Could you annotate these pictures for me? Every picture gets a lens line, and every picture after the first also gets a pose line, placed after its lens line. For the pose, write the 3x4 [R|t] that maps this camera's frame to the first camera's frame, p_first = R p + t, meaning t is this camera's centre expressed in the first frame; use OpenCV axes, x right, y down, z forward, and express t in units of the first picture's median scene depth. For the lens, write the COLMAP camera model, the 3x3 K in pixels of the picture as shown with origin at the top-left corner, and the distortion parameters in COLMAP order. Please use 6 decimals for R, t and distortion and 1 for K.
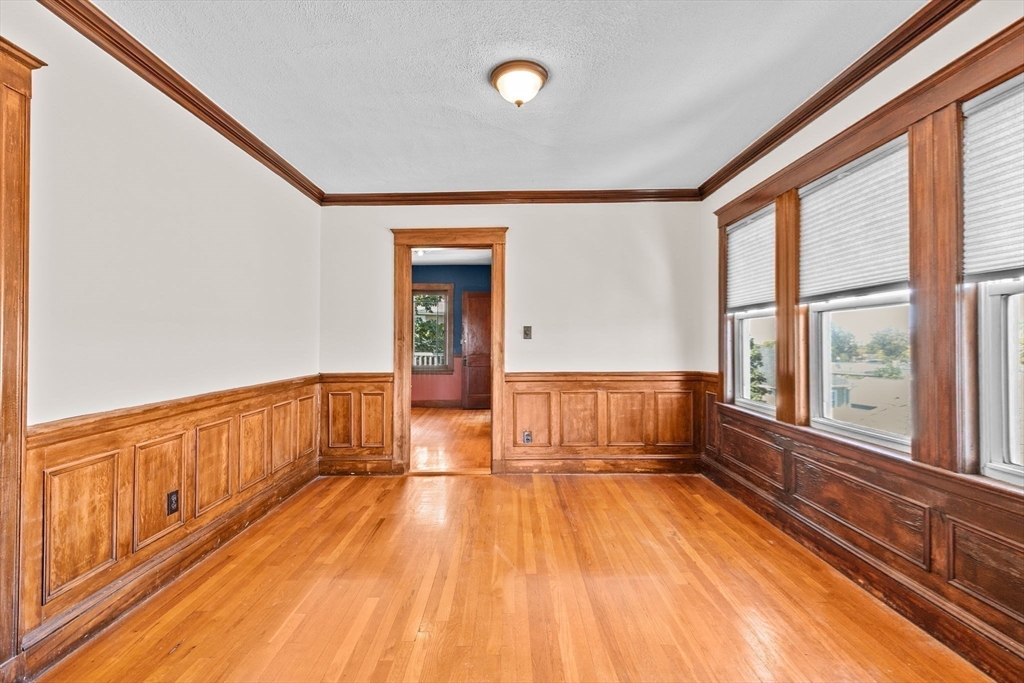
lens RADIAL K [[461.5, 0, 511.5], [0, 461.5, 336.6], [0, 0, 1]] dist [0.012523, -0.003011]
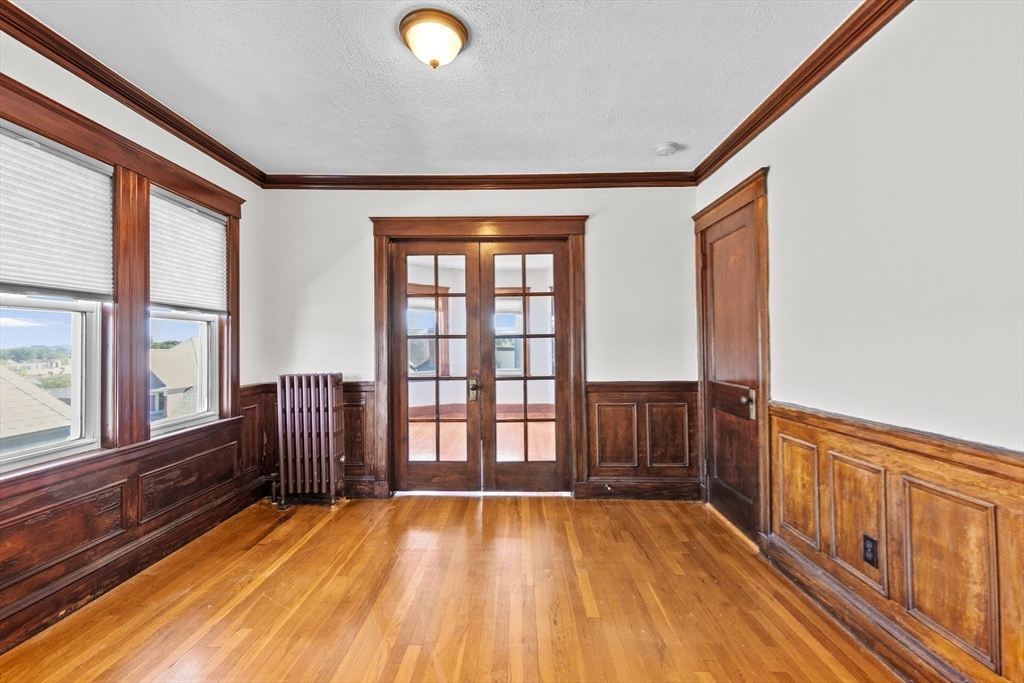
lens RADIAL K [[461.5, 0, 509.6], [0, 461.5, 338.1], [0, 0, 1]] dist [0.012523, -0.003011]
pose [[-0.999688, 0.003232, 0.024778, -0.143968], [0.002646, 0.999718, -0.023609, 0.014014], [-0.024847, -0.023536, -0.999414, 1.889890]]
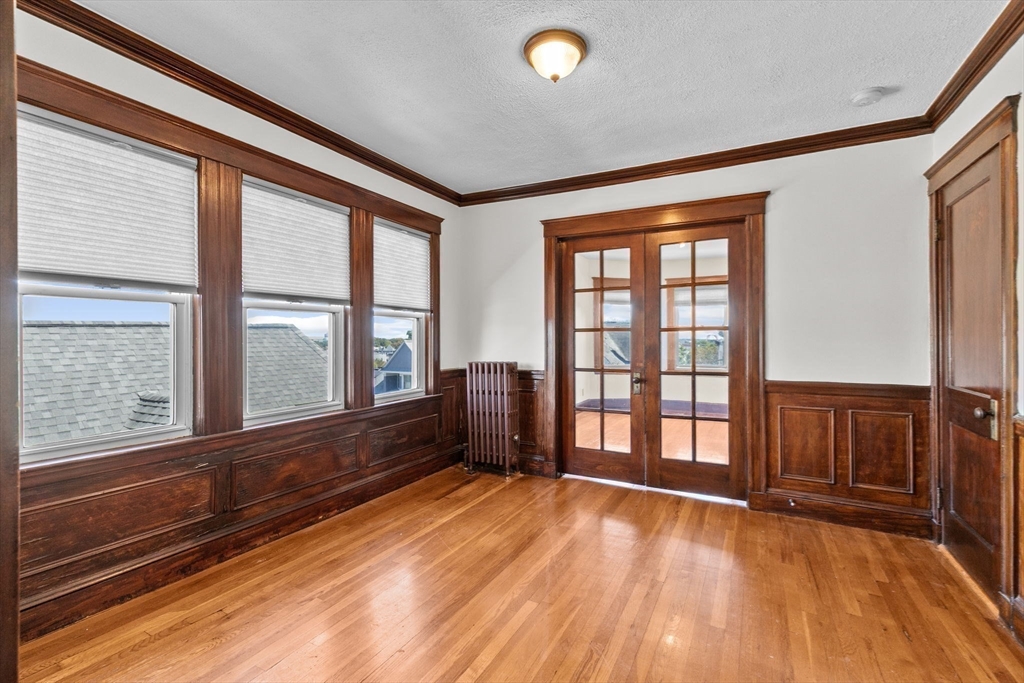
lens RADIAL K [[461.5, 0, 507.5], [0, 461.5, 338.8], [0, 0, 1]] dist [0.012523, -0.003011]
pose [[-0.878719, -0.003871, 0.477324, -0.351367], [-0.008321, 0.999939, -0.007209, 0.018131], [-0.477268, -0.010306, -0.878698, 1.907627]]
